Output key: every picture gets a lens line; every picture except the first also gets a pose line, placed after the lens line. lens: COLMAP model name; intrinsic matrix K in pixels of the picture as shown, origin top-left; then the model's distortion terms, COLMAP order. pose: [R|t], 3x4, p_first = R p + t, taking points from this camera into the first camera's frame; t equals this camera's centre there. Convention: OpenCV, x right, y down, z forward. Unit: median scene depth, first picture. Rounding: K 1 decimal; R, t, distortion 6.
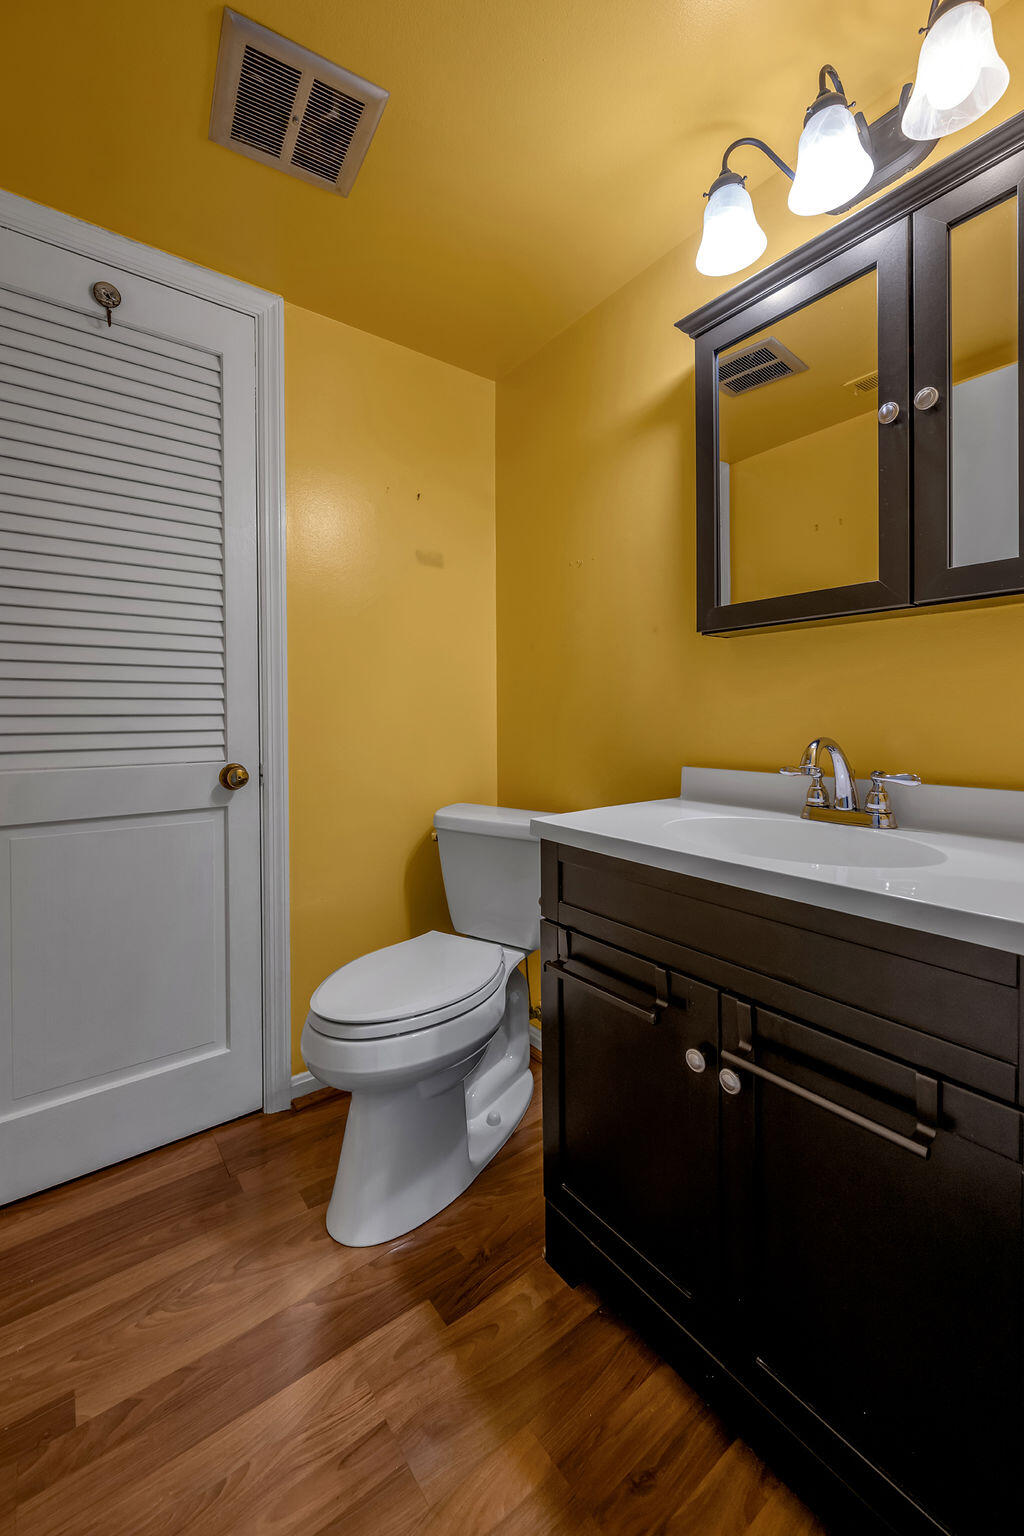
lens RADIAL K [[624.5, 0, 514.0], [0, 624.5, 713.7], [0, 0, 1]] dist [-0.006698, -0.000049]
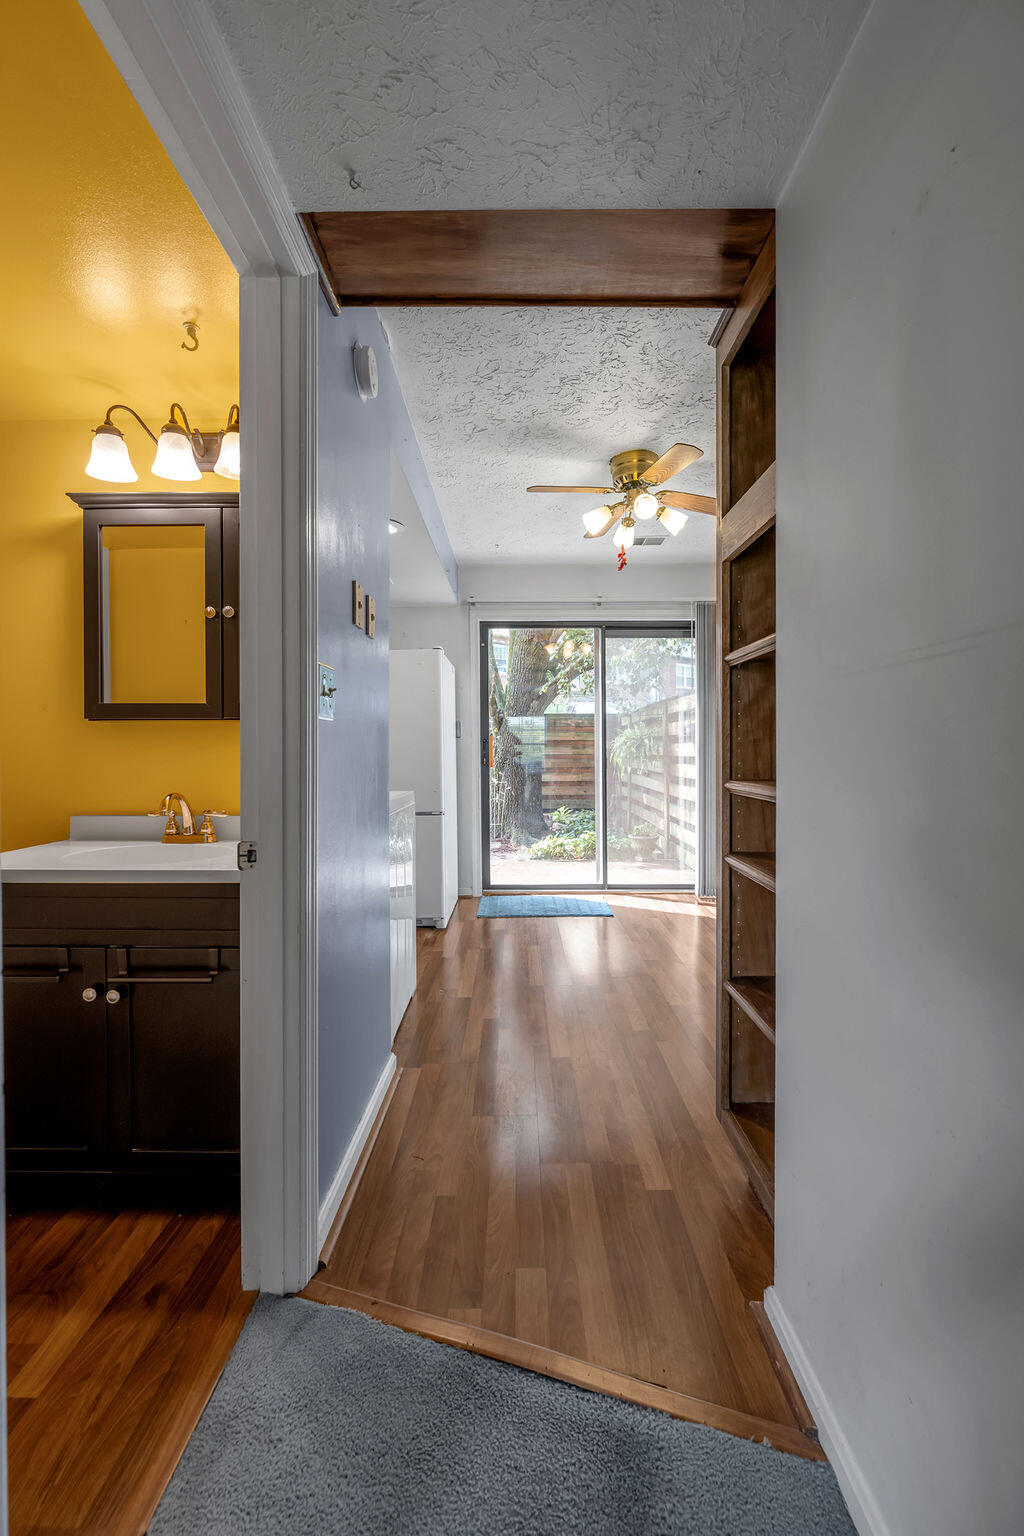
lens RADIAL K [[624.5, 0, 516.8], [0, 624.5, 757.6], [0, 0, 1]] dist [-0.006698, -0.000049]
pose [[0.614496, -0.005156, 0.788903, -0.260218], [-0.002072, 0.999965, 0.008149, -0.071489], [-0.788917, -0.006642, 0.614463, -0.757616]]
